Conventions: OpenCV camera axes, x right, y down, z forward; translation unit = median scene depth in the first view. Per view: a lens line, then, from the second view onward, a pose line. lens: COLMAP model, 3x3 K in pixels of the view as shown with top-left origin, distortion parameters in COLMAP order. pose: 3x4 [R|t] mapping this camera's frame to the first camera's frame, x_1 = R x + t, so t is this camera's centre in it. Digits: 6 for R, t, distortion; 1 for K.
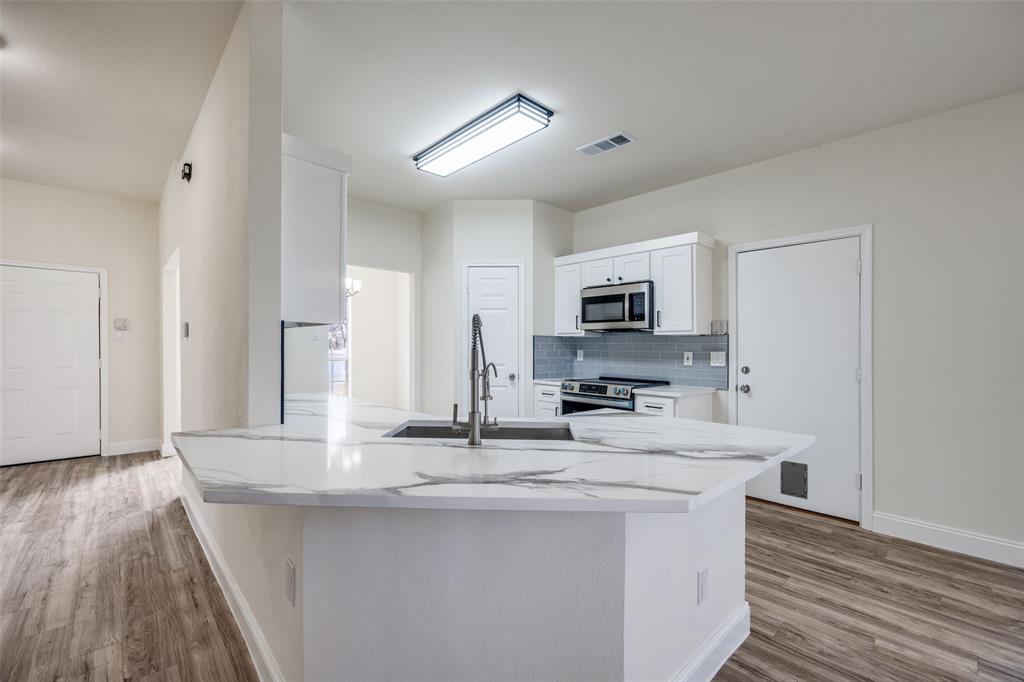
lens RADIAL K [[444.0, 0, 509.5], [0, 444.0, 349.1], [0, 0, 1]] dist [-0.002168, -0.000596]
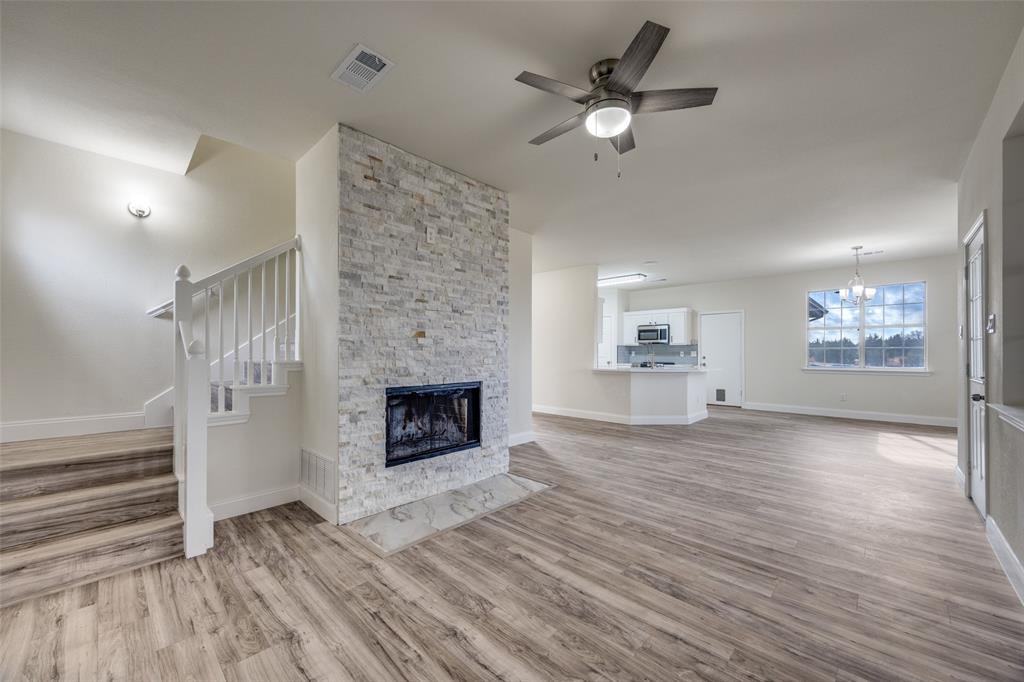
lens RADIAL K [[392.9, 0, 515.9], [0, 392.9, 356.0], [0, 0, 1]] dist [-0.003791, -0.000183]
pose [[0.996884, -0.008524, 0.078424, -0.761858], [0.008294, 0.999960, 0.003265, 0.017791], [-0.078448, -0.002605, 0.996915, -1.241099]]
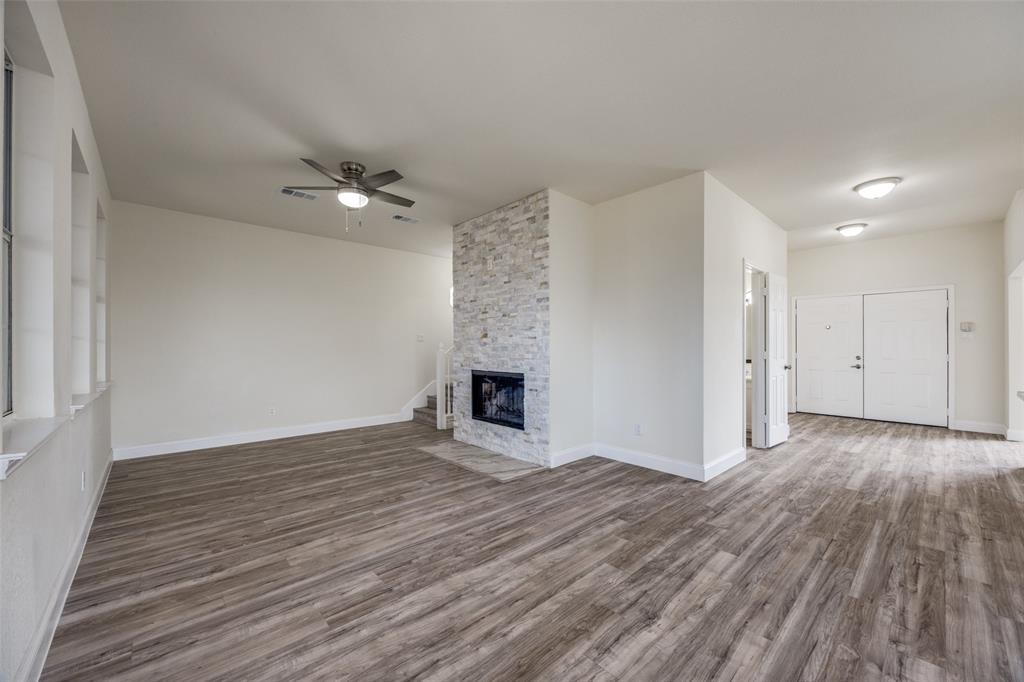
lens RADIAL K [[392.9, 0, 509.7], [0, 392.9, 349.7], [0, 0, 1]] dist [-0.003791, -0.000183]
pose [[0.001508, -0.000486, -0.999999, 0.274612], [-0.003960, 0.999992, -0.000492, 0.016928], [0.999991, 0.003961, 0.001506, -0.355271]]
